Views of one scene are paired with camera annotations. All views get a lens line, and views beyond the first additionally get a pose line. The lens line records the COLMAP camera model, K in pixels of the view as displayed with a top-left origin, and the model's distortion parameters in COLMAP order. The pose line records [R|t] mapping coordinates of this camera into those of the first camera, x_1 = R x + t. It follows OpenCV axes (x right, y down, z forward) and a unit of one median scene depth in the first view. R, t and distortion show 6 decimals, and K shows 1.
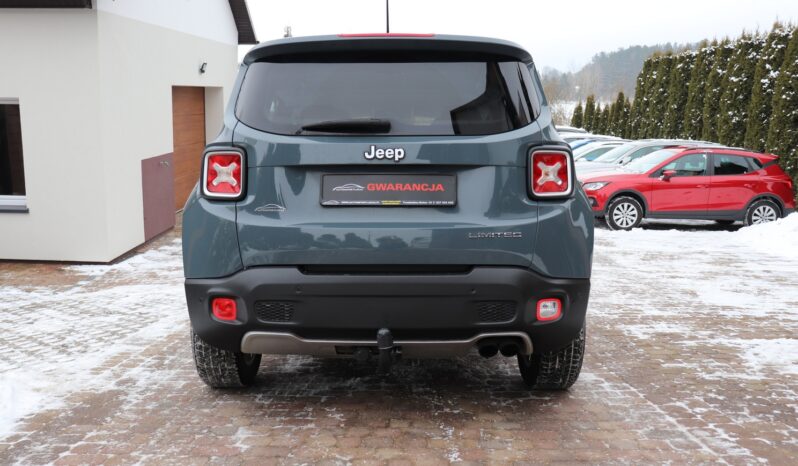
lens RADIAL K [[717.5, 0, 399.1], [0, 717.5, 235.0], [0, 0, 1]] dist [-0.132834, 0.133286]
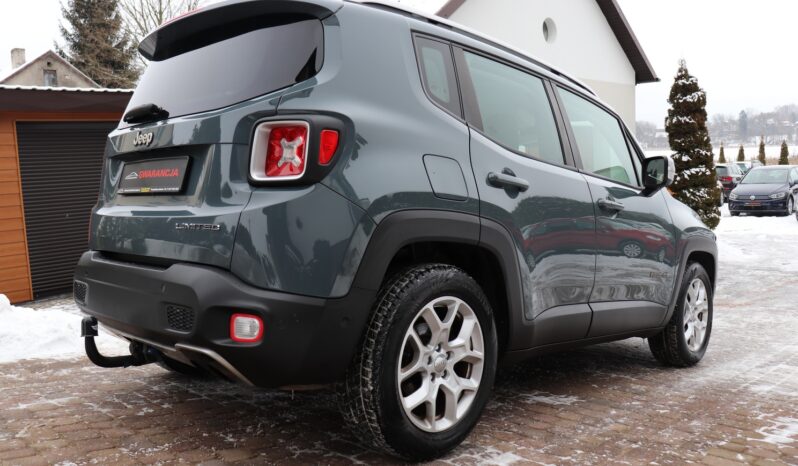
lens RADIAL K [[661.4, 0, 395.1], [0, 661.4, 231.2], [0, 0, 1]] dist [-0.177109, 0.161930]
pose [[0.726087, 0.026860, -0.687078, 0.799798], [-0.076730, 0.996161, -0.042144, 0.019053], [0.683308, 0.083320, 0.725361, 0.598483]]
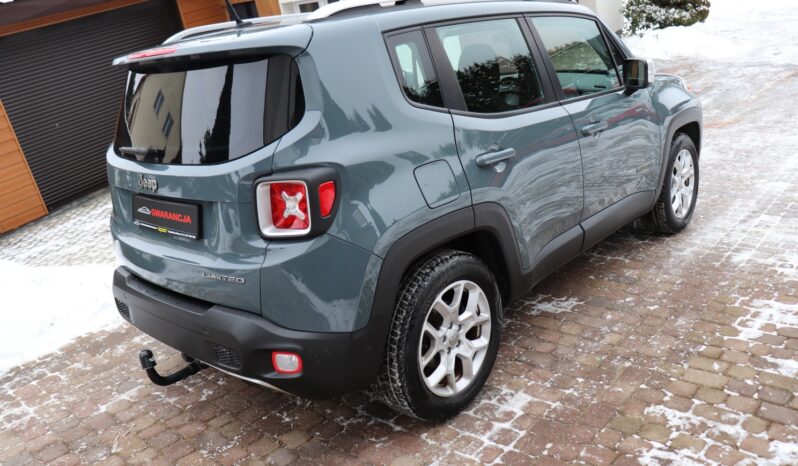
lens RADIAL K [[661.4, 0, 395.1], [0, 661.4, 231.2], [0, 0, 1]] dist [-0.177109, 0.161930]
pose [[0.739494, 0.120208, -0.662343, 0.826936], [0.076927, 0.962390, 0.260551, -0.252902], [0.668753, -0.243628, 0.702435, 0.562713]]
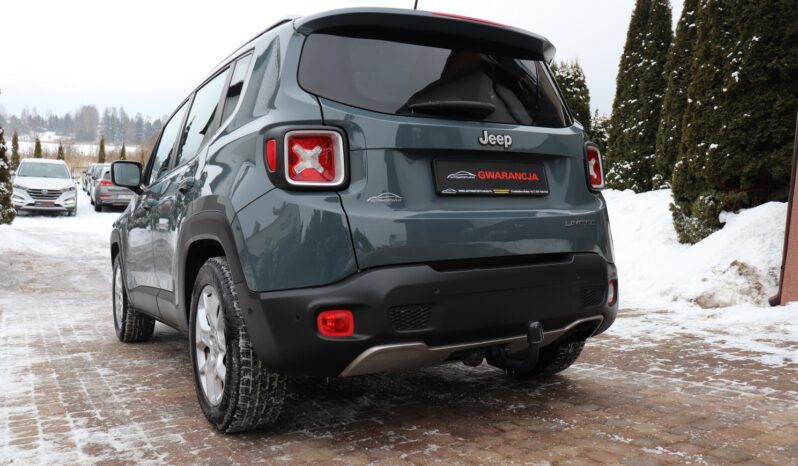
lens RADIAL K [[661.4, 0, 395.1], [0, 661.4, 231.2], [0, 0, 1]] dist [-0.177109, 0.161930]
pose [[0.856771, -0.026863, 0.514997, -0.570717], [0.058039, 0.997320, -0.044535, 0.037330], [-0.512420, 0.068047, 0.856034, 0.322859]]
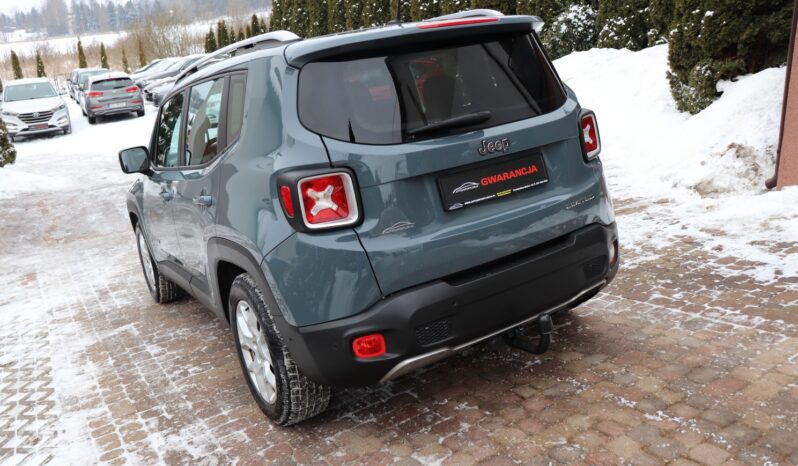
lens RADIAL K [[661.4, 0, 395.1], [0, 661.4, 231.2], [0, 0, 1]] dist [-0.177109, 0.161930]
pose [[0.842617, -0.244536, 0.479790, -0.586882], [0.180659, 0.967684, 0.175925, -0.180482], [-0.507305, -0.061559, 0.859565, 0.271741]]
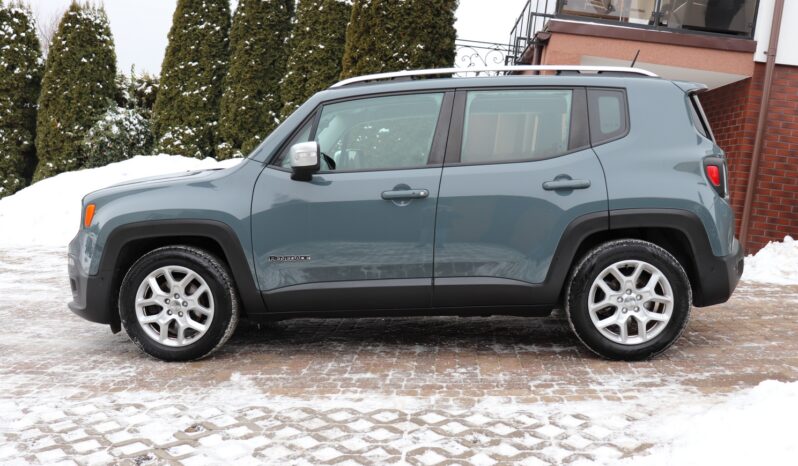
lens RADIAL K [[772.8, 0, 398.4], [0, 772.8, 231.7], [0, 0, 1]] dist [-0.141169, 0.189208]
pose [[0.058654, -0.080231, 0.995049, -1.841148], [0.069179, 0.994696, 0.076125, -0.142859], [-0.995878, 0.064372, 0.063893, 1.599886]]
